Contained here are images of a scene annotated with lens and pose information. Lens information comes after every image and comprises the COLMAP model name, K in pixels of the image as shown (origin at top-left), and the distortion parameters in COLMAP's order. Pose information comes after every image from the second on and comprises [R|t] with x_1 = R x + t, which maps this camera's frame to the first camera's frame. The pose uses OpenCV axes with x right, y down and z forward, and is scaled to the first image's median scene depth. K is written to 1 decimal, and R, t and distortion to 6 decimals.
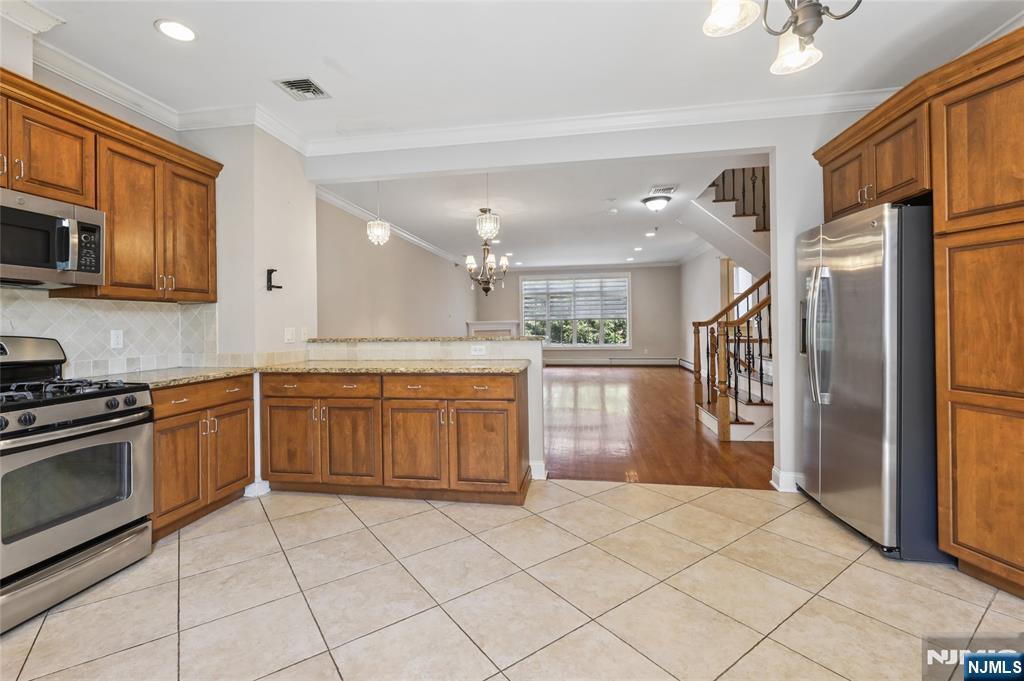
lens RADIAL K [[448.1, 0, 498.7], [0, 448.1, 316.1], [0, 0, 1]] dist [-0.001366, -0.000270]
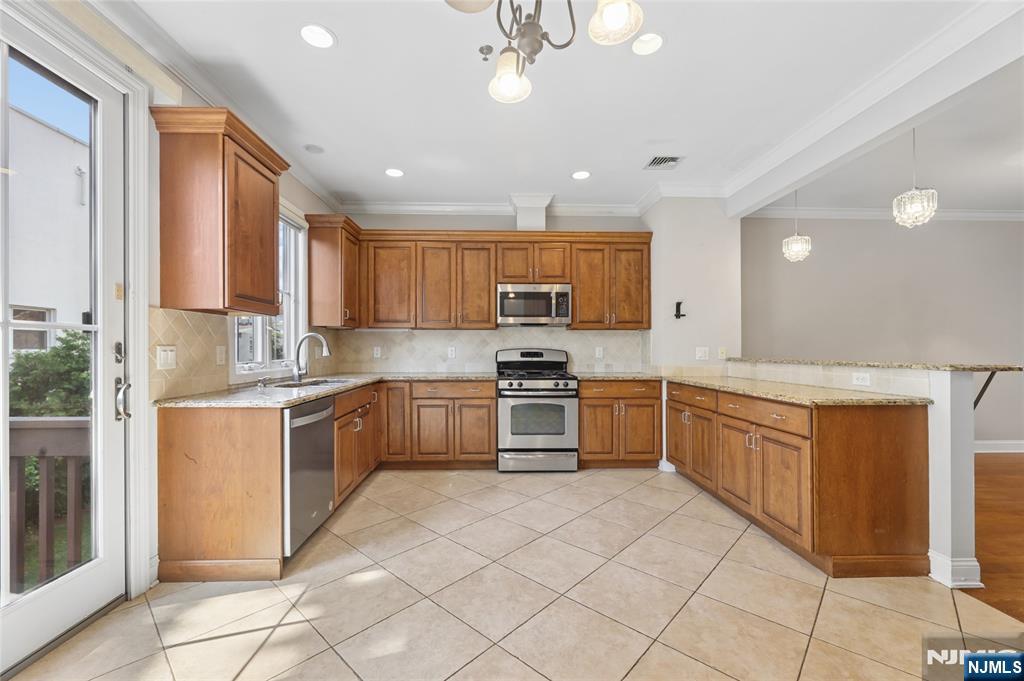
lens RADIAL K [[420.0, 0, 512.0], [0, 420.0, 340.5], [0, 0, 1]] dist [-0.000158, -0.000169]
pose [[0.217197, -0.004318, -0.976118, 0.663544], [0.011357, 0.999934, -0.001897, 0.004193], [0.976062, -0.010674, 0.217232, 0.306622]]
